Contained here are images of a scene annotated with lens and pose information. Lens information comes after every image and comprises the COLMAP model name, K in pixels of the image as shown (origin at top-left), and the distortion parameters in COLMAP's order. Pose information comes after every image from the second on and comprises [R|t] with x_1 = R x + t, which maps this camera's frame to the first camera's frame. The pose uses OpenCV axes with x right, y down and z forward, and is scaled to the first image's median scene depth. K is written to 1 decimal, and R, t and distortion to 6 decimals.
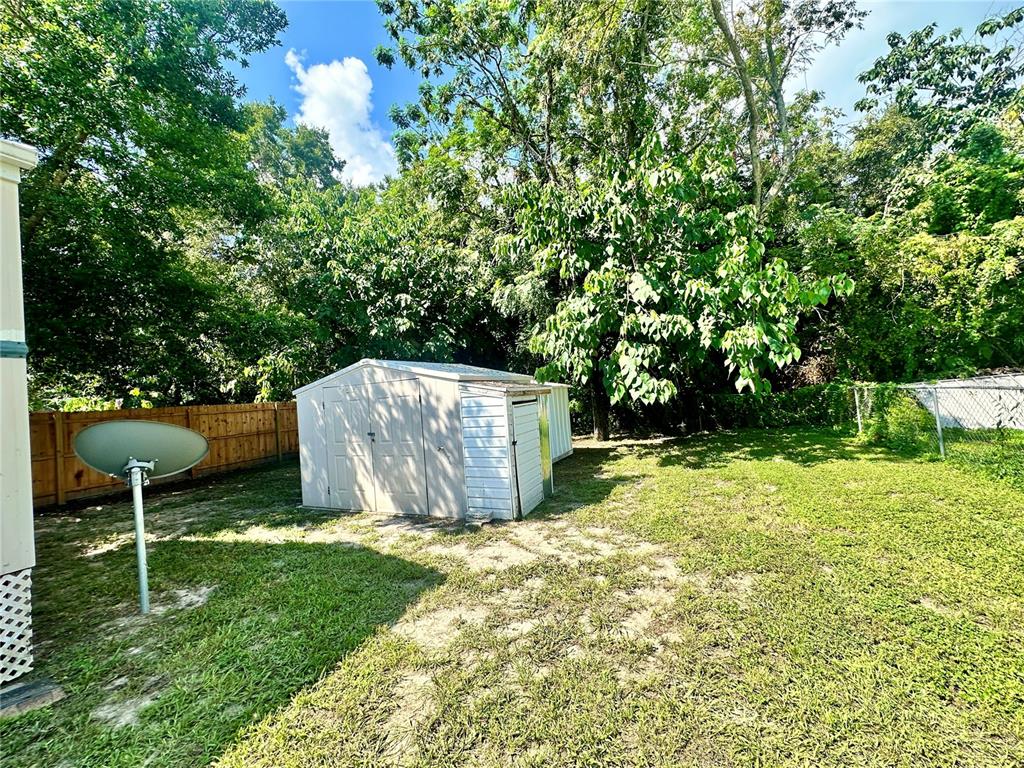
lens RADIAL K [[413.4, 0, 512.0], [0, 413.4, 384.0], [0, 0, 1]] dist [0.007728, -0.000154]
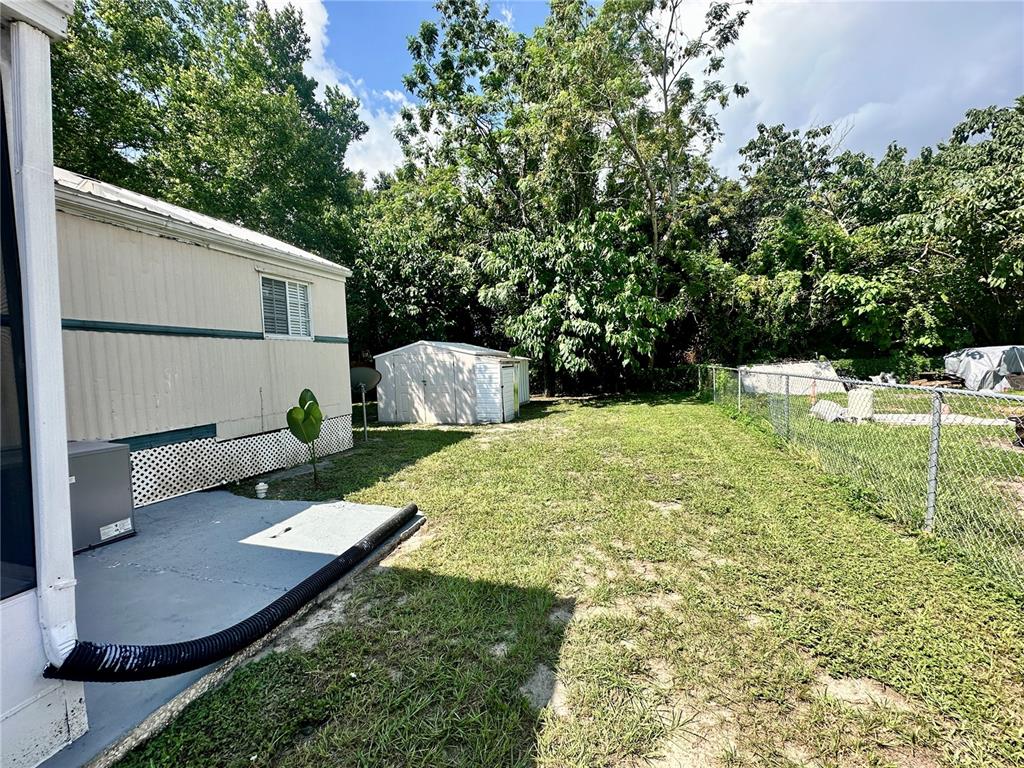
lens RADIAL K [[413.4, 0, 512.0], [0, 413.4, 384.0], [0, 0, 1]] dist [0.007728, -0.000154]
pose [[0.993927, 0.033622, 0.104779, -0.110411], [-0.040844, 0.996879, 0.067557, -0.005852], [-0.102180, -0.071427, 0.992198, -0.680561]]
